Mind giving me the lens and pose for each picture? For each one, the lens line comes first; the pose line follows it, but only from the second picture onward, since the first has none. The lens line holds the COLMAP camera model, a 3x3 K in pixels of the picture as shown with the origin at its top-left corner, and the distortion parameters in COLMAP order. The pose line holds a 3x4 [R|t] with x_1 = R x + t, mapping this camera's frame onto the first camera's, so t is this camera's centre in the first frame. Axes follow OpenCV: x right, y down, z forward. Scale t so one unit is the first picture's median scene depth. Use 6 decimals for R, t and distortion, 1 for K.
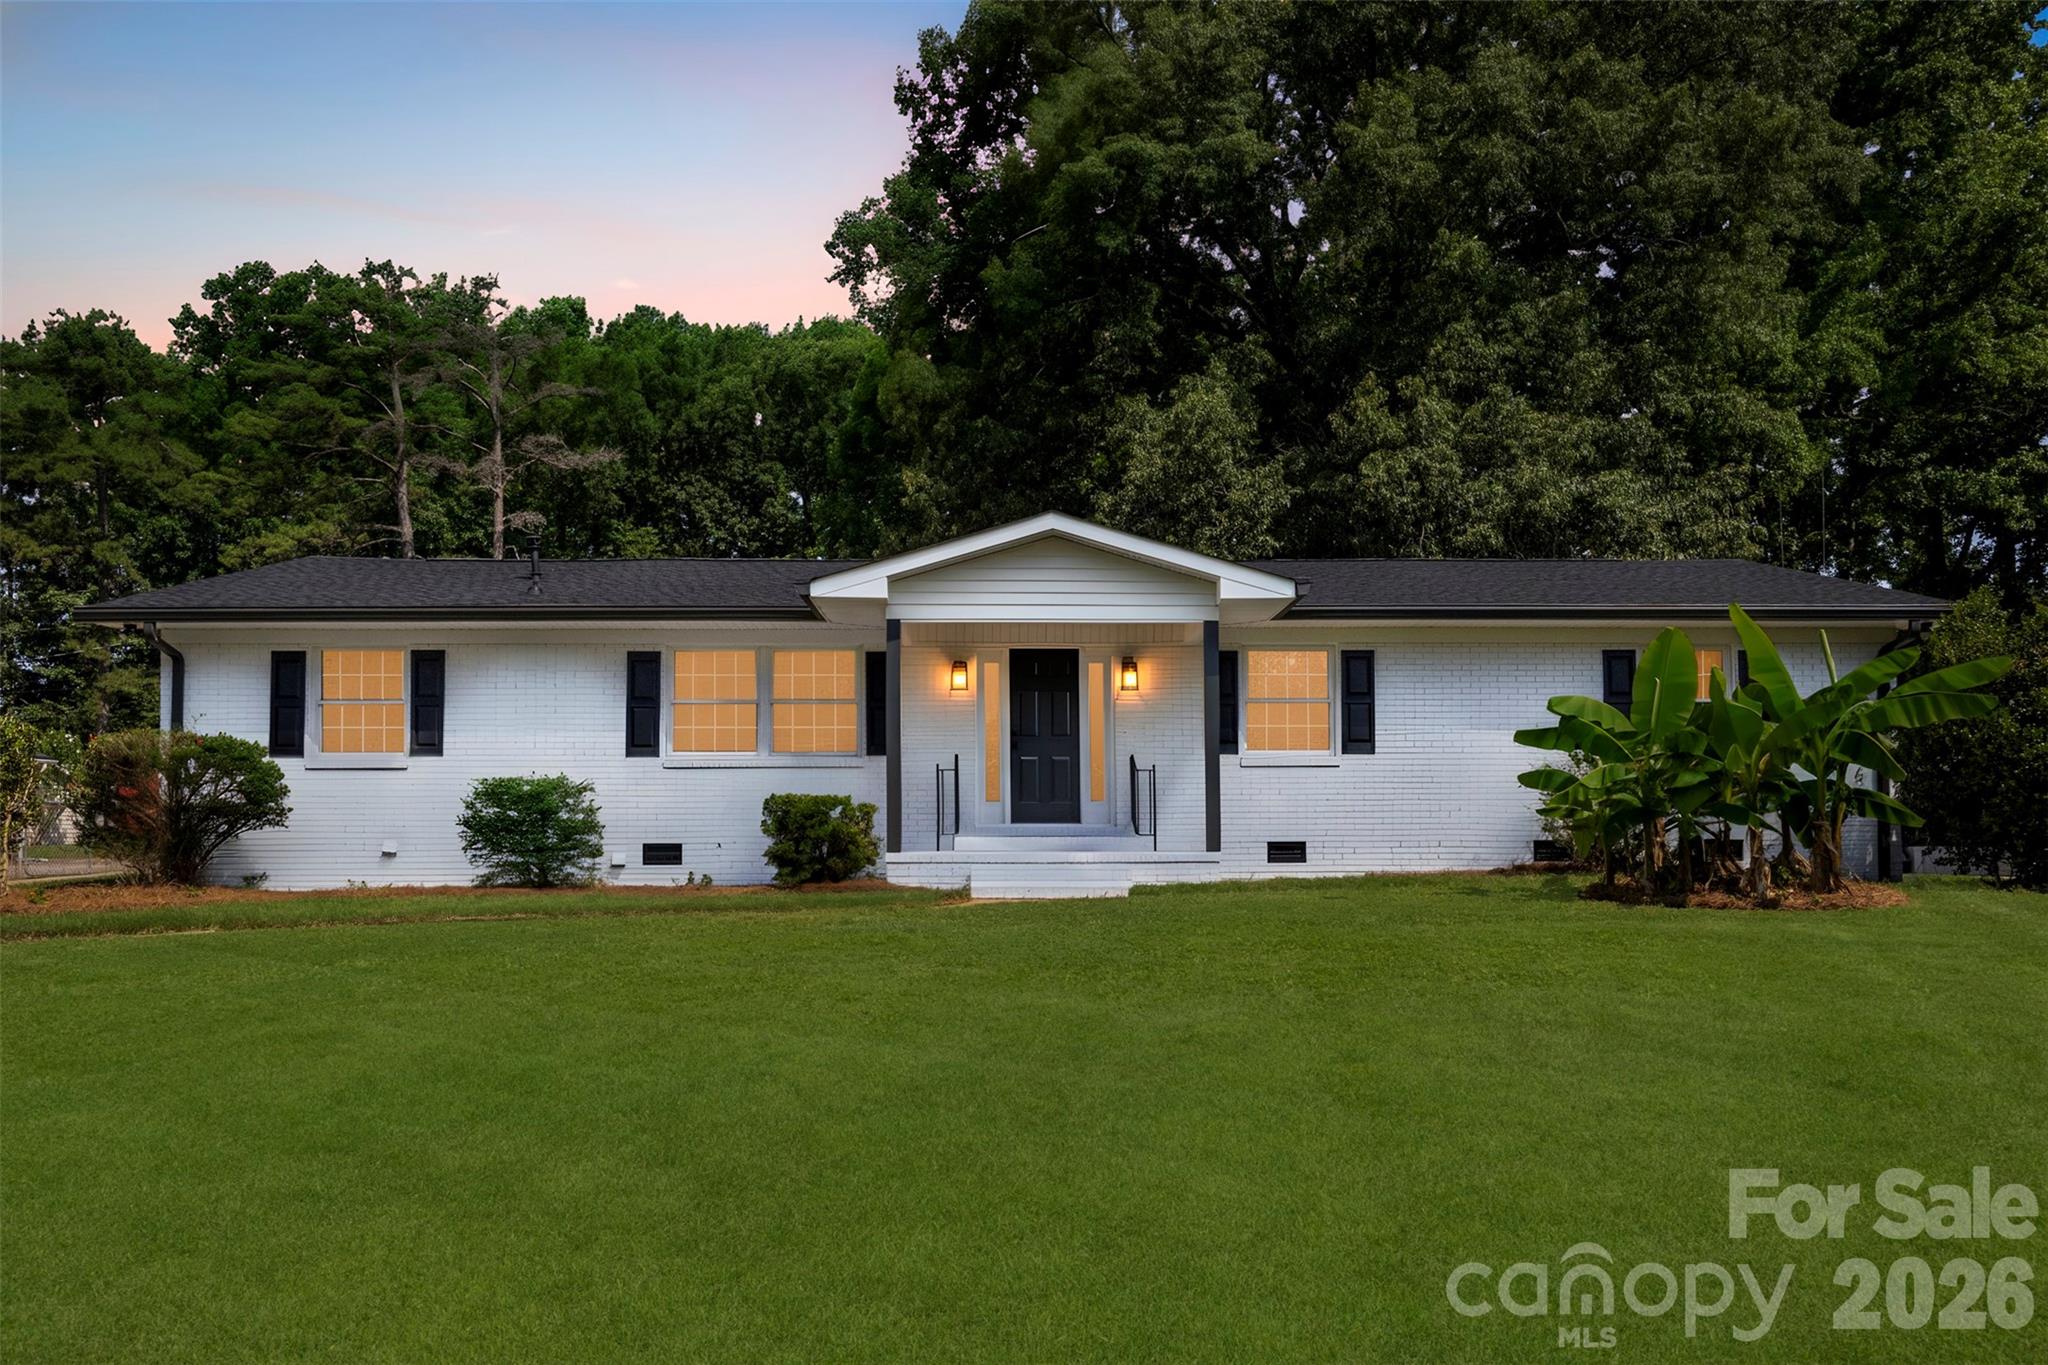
lens RADIAL K [[1520.7, 0, 1029.0], [0, 1520.7, 784.8], [0, 0, 1]] dist [-0.001317, -0.003036]
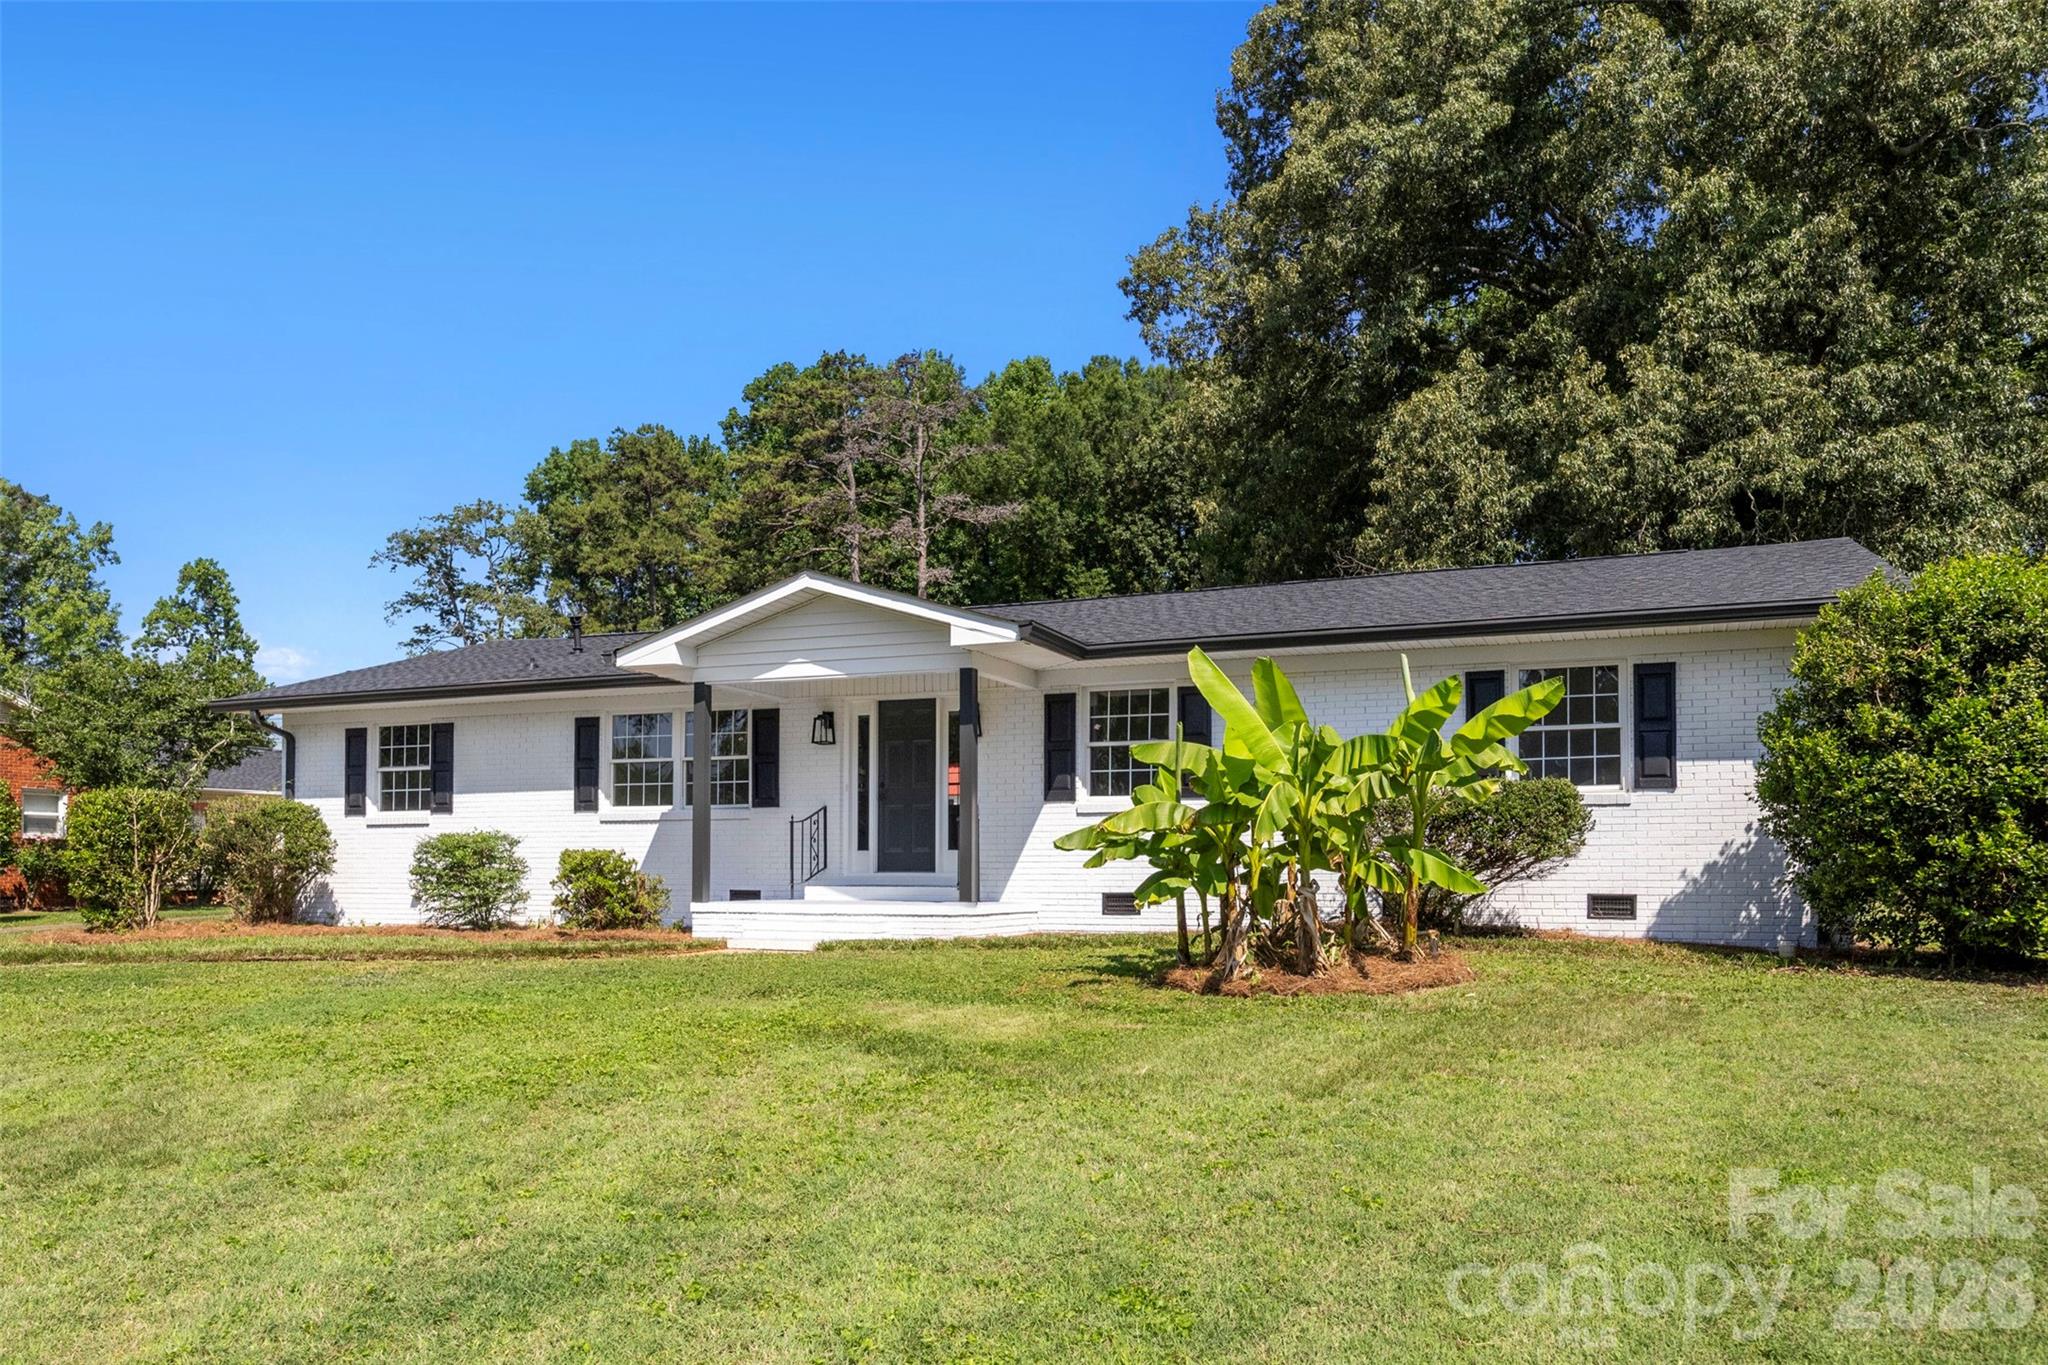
lens RADIAL K [[1501.7, 0, 1027.2], [0, 1501.7, 835.1], [0, 0, 1]] dist [-0.004862, -0.004383]
pose [[0.912277, -0.007752, -0.409501, 0.271023], [0.016152, 0.999724, 0.017056, -0.008420], [0.409255, -0.022174, 0.912150, 0.067634]]
